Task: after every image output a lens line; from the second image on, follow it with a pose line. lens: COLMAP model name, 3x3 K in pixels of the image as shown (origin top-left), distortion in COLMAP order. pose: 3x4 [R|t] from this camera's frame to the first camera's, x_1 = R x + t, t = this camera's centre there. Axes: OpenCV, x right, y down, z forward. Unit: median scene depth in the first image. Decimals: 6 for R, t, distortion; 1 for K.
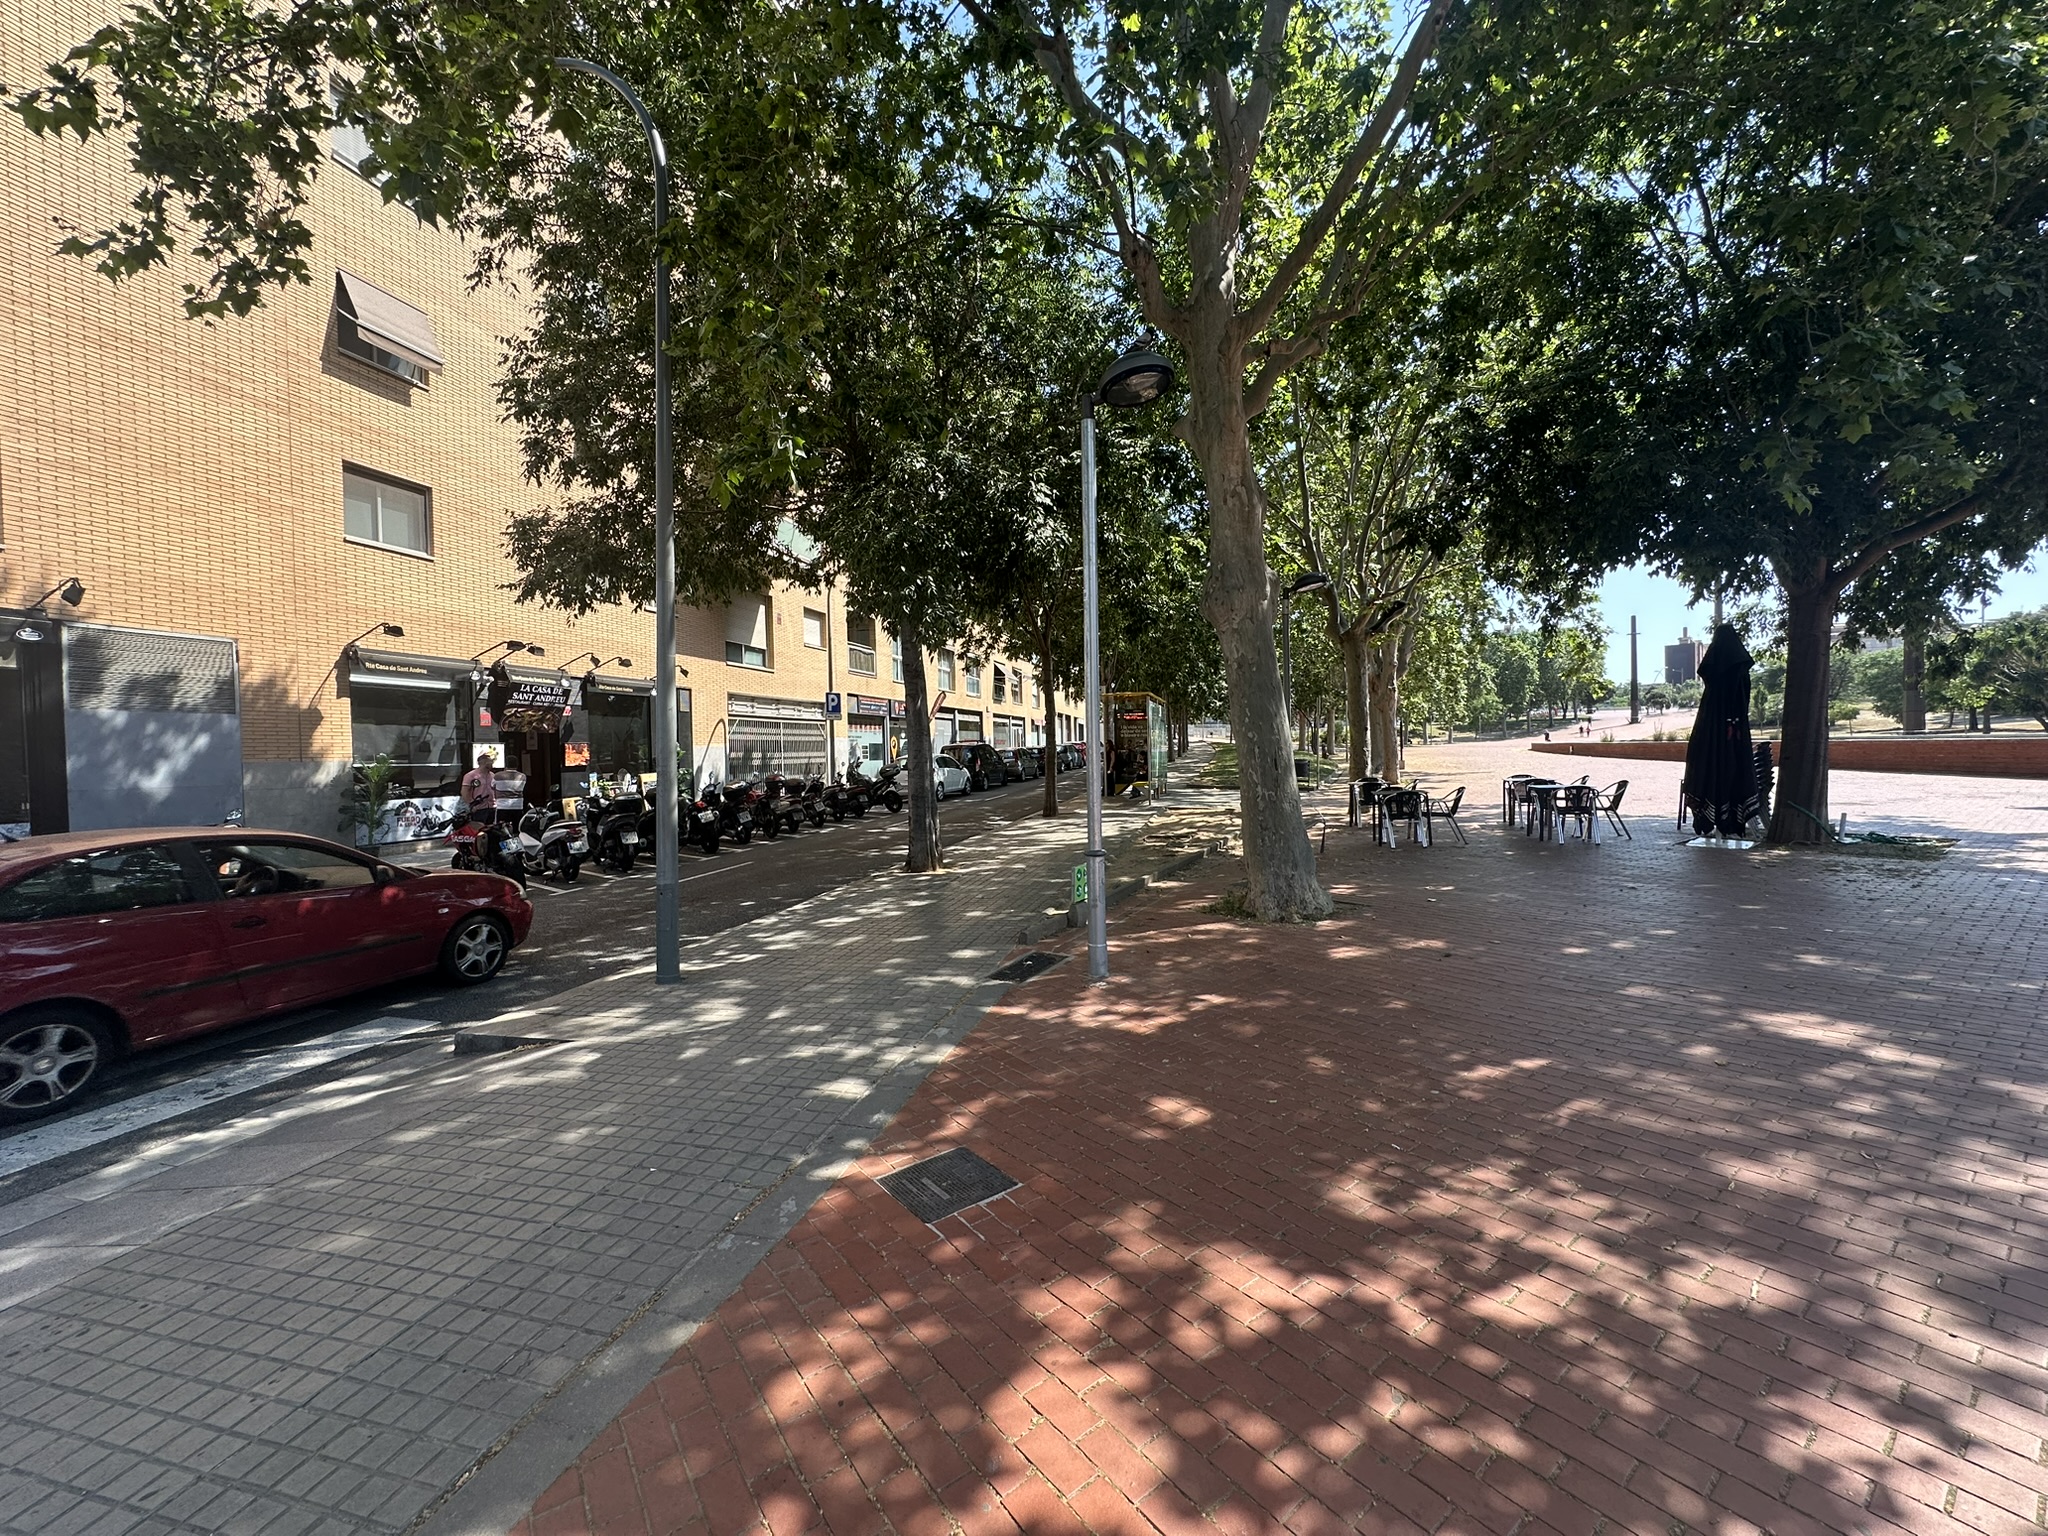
lens RADIAL K [[815.3, 0, 1024.0], [0, 815.3, 768.0], [0, 0, 1]] dist [-0.003332, 0.000242]
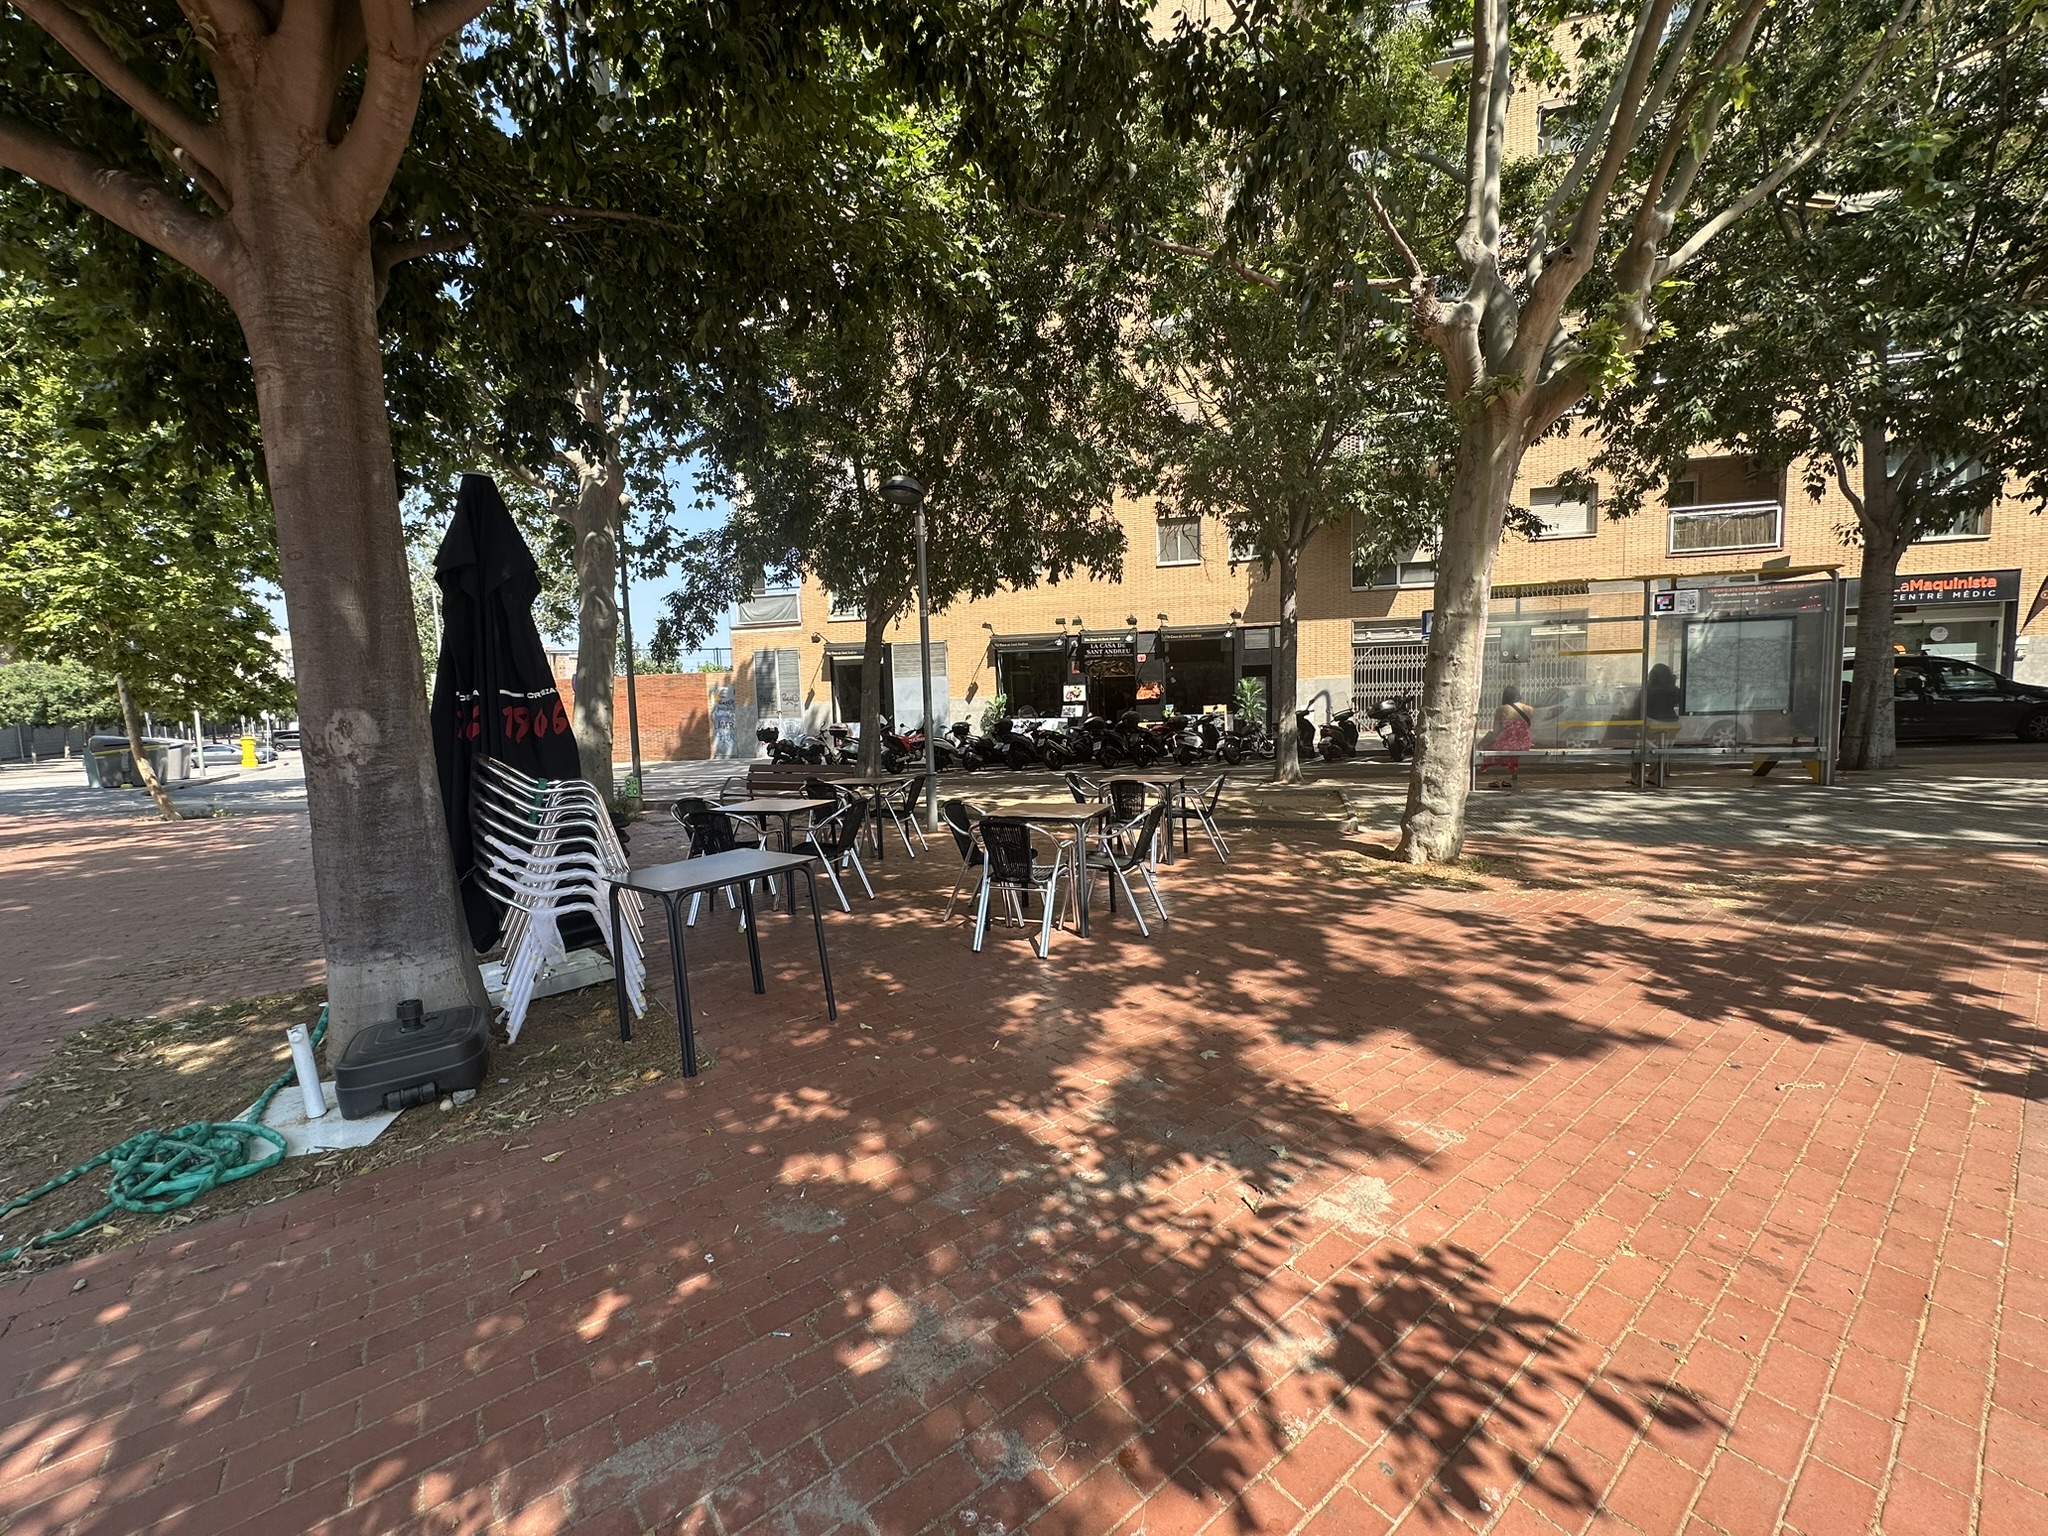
lens RADIAL K [[819.9, 0, 1028.0], [0, 819.9, 769.7], [0, 0, 1]] dist [-0.007818, -0.000218]
pose [[0.000546, 0.111699, -0.993742, 0.820230], [0.009923, 0.993693, 0.111699, -0.041072], [0.999951, -0.009922, -0.000565, 0.829949]]
